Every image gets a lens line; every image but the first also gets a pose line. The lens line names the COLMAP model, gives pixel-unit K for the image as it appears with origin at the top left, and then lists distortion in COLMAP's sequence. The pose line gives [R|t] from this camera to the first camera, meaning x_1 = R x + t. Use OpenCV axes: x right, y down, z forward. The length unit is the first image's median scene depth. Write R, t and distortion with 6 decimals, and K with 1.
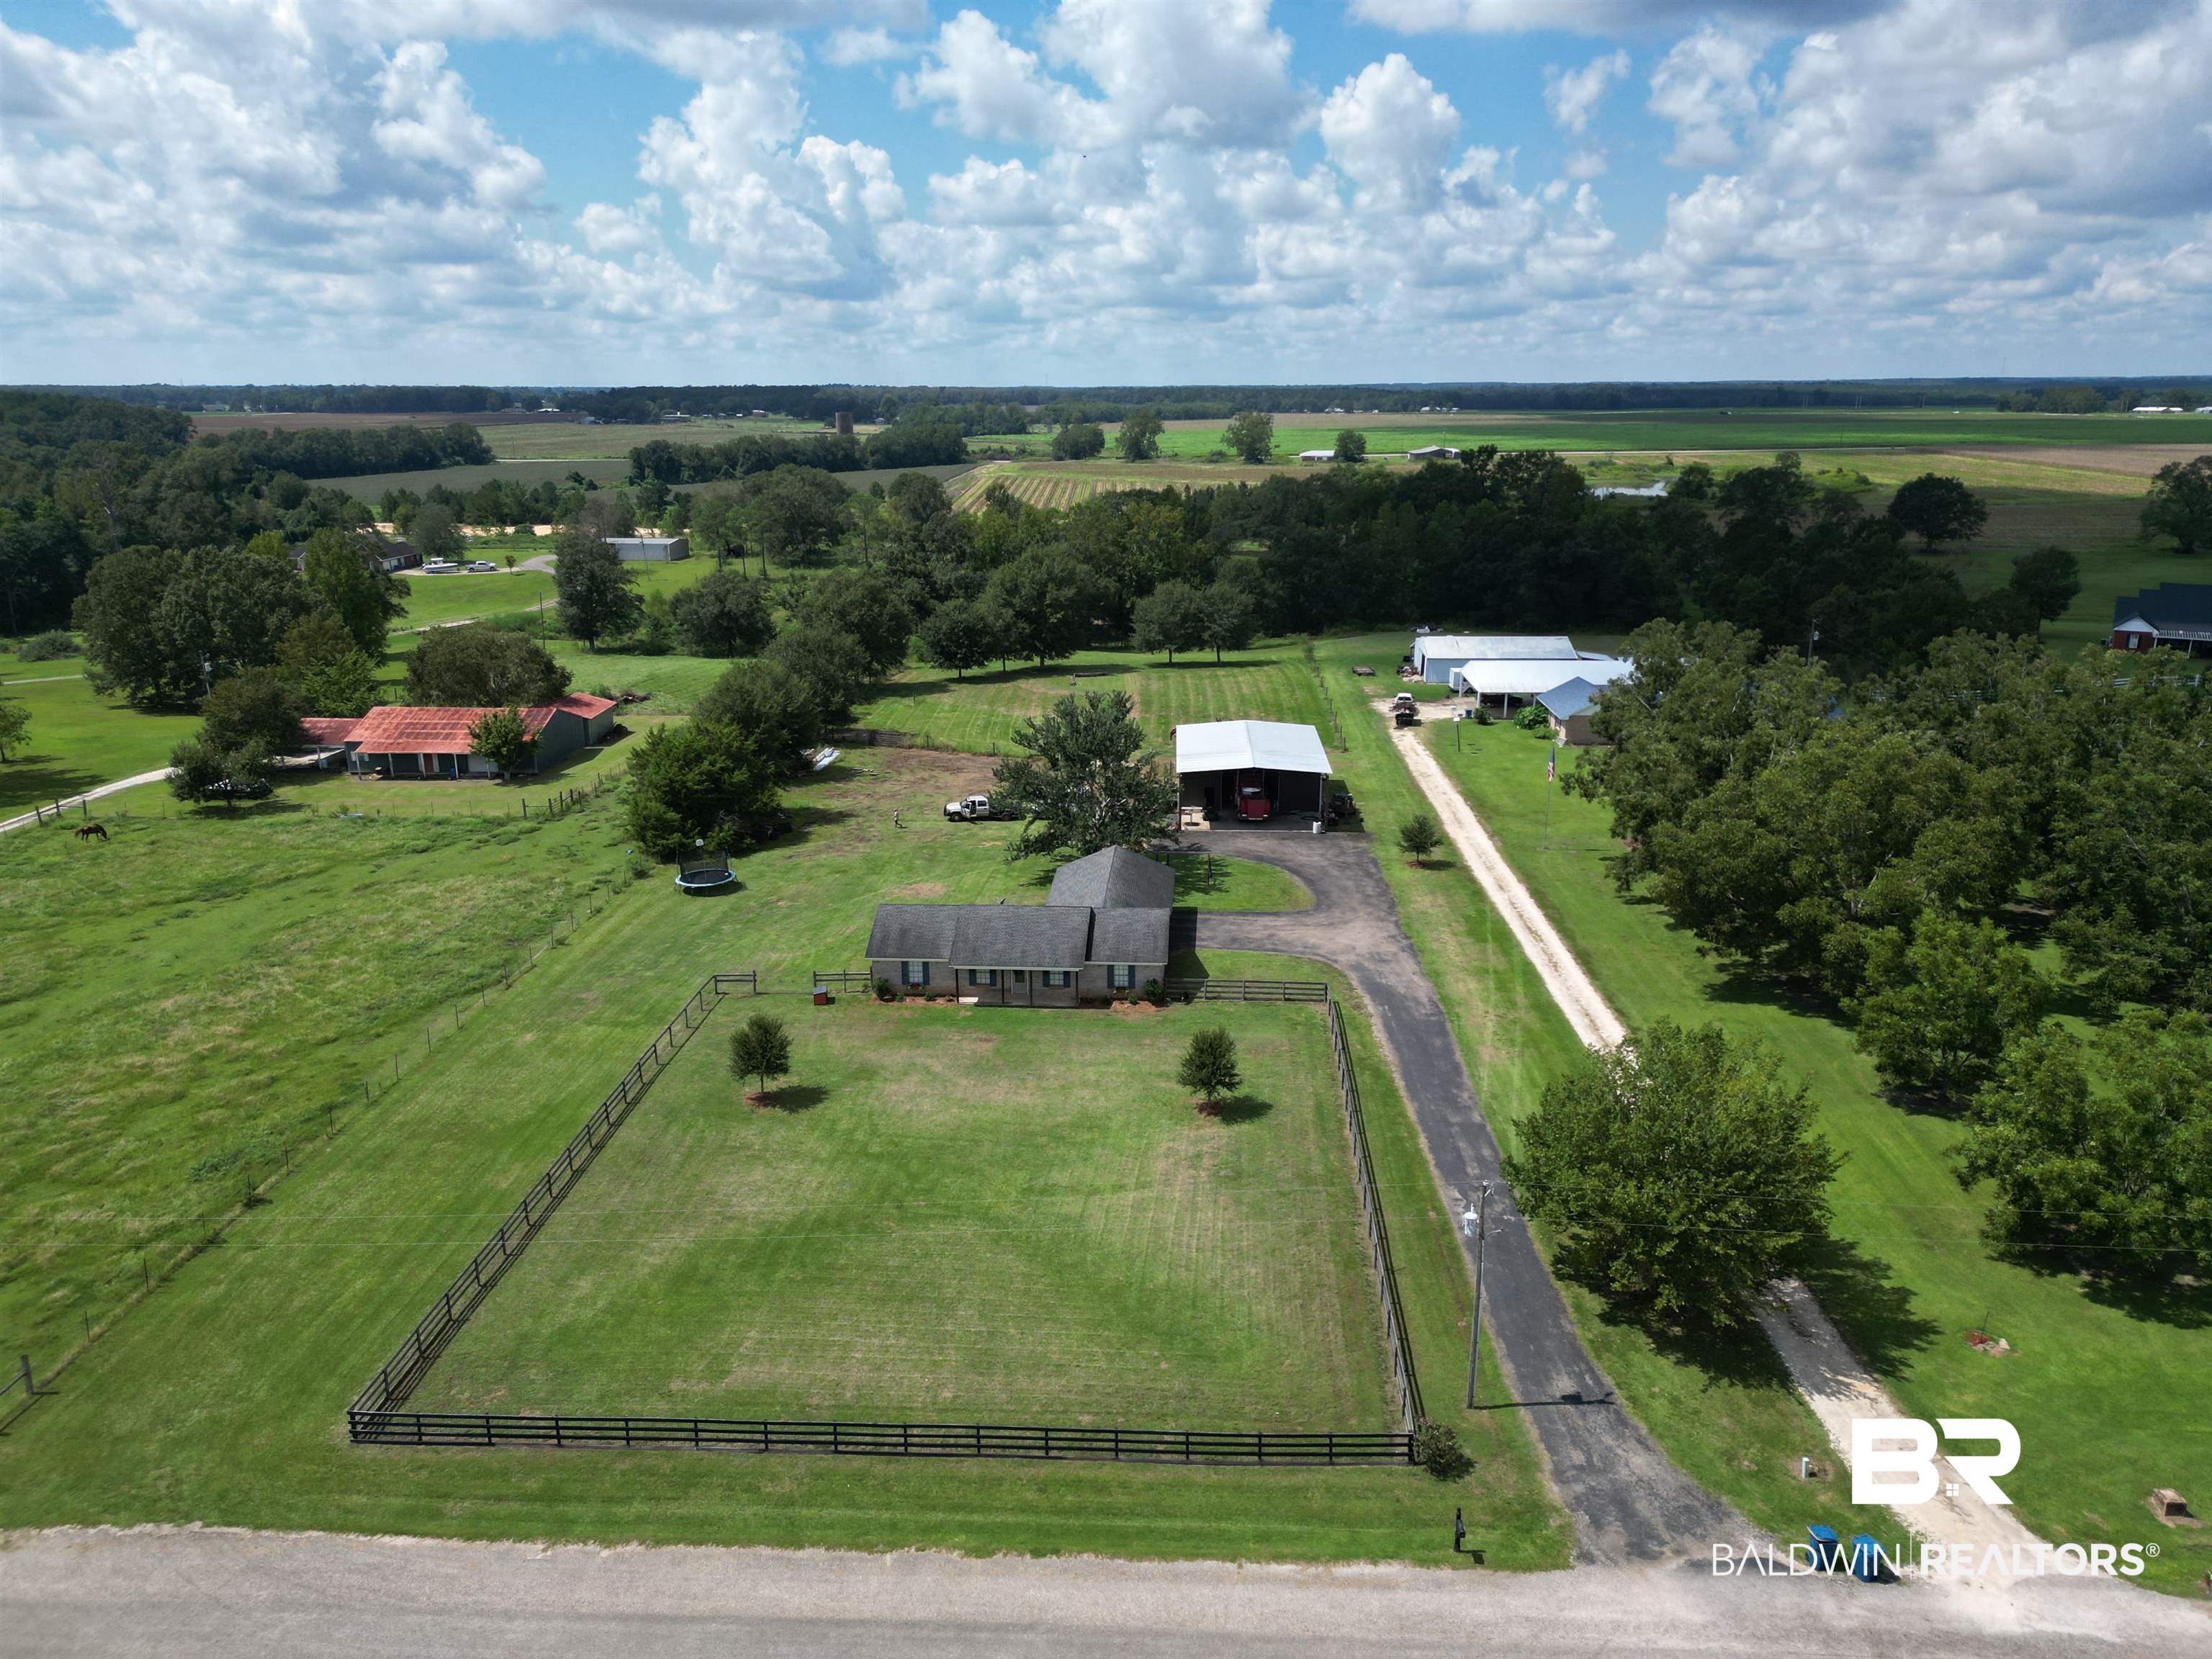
lens RADIAL K [[1551.6, 0, 1106.0], [0, 1551.6, 829.5], [0, 0, 1]] dist [0.112526, -0.103032]
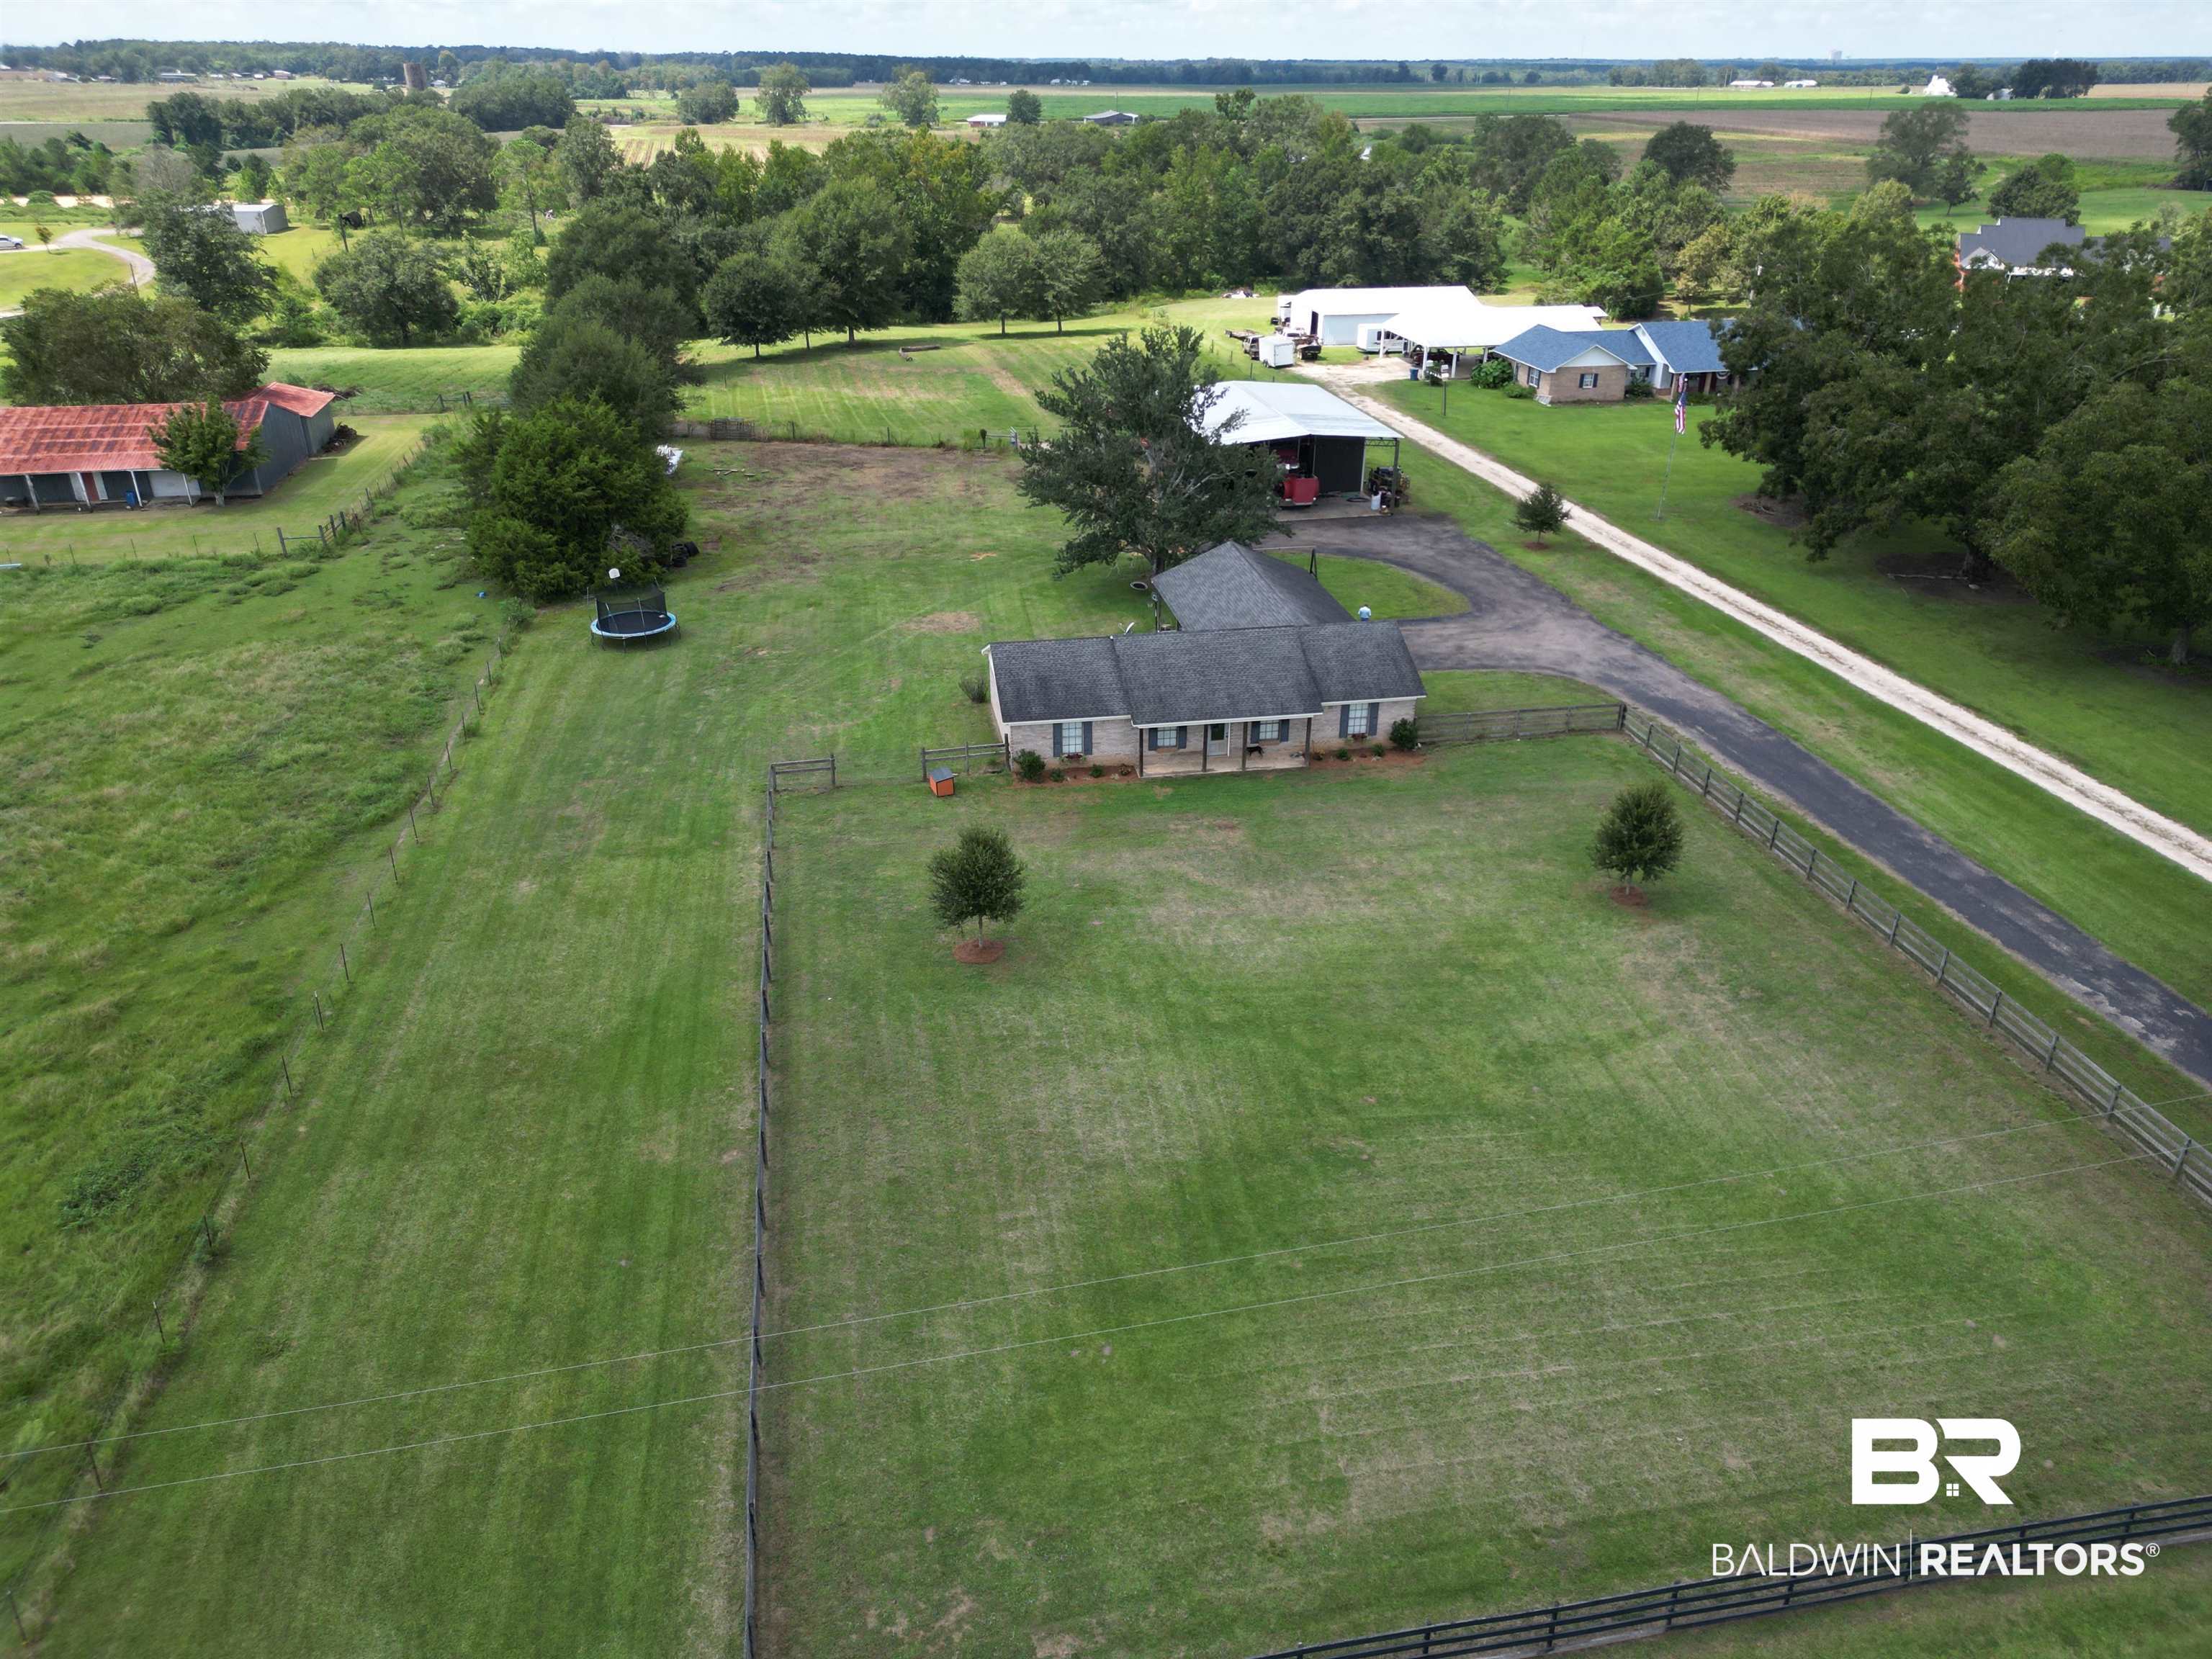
lens RADIAL K [[1555.4, 0, 1106.0], [0, 1555.4, 829.5], [0, 0, 1]] dist [0.059441, -0.042401]
pose [[0.971191, -0.097796, 0.217309, -0.195654], [0.057841, 0.981382, 0.183152, 0.004933], [-0.231174, -0.165306, 0.958766, 0.247280]]
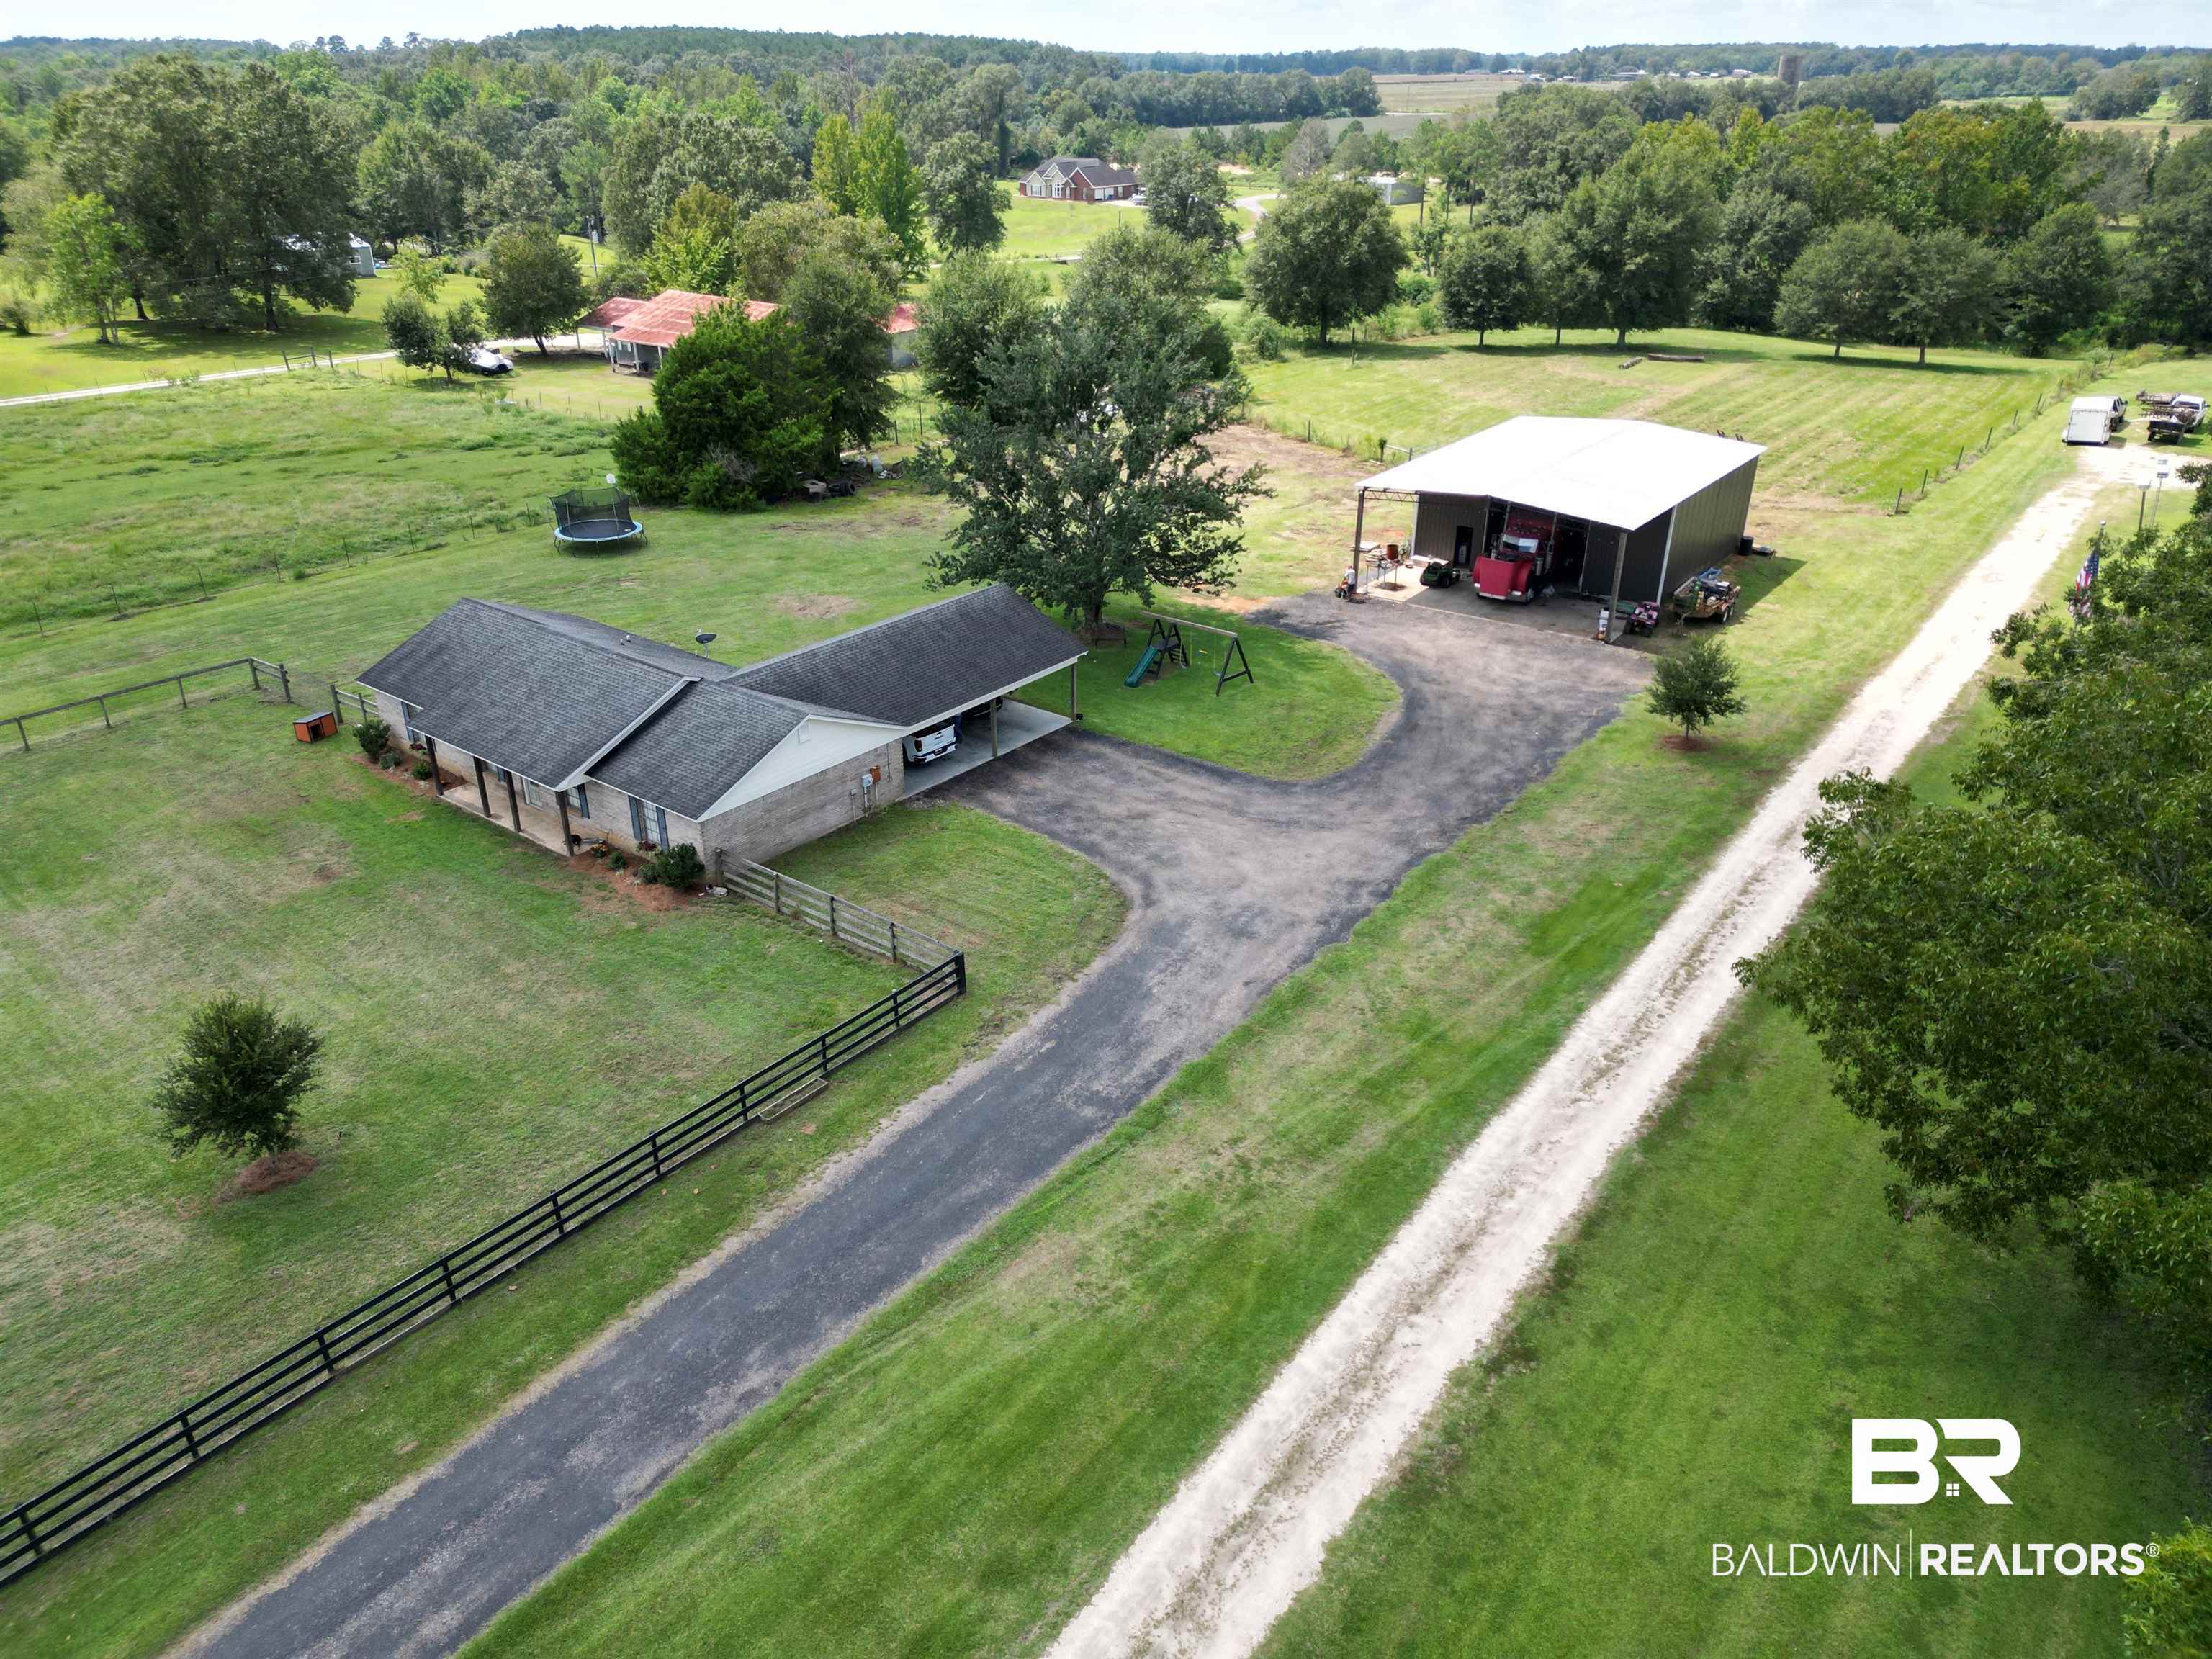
lens RADIAL K [[1555.4, 0, 1106.0], [0, 1555.4, 829.5], [0, 0, 1]] dist [0.059441, -0.042401]
pose [[0.829390, 0.252283, -0.498462, 0.286254], [-0.159364, 0.961999, 0.221725, -0.028883], [0.535457, -0.104460, 0.838077, 0.486330]]
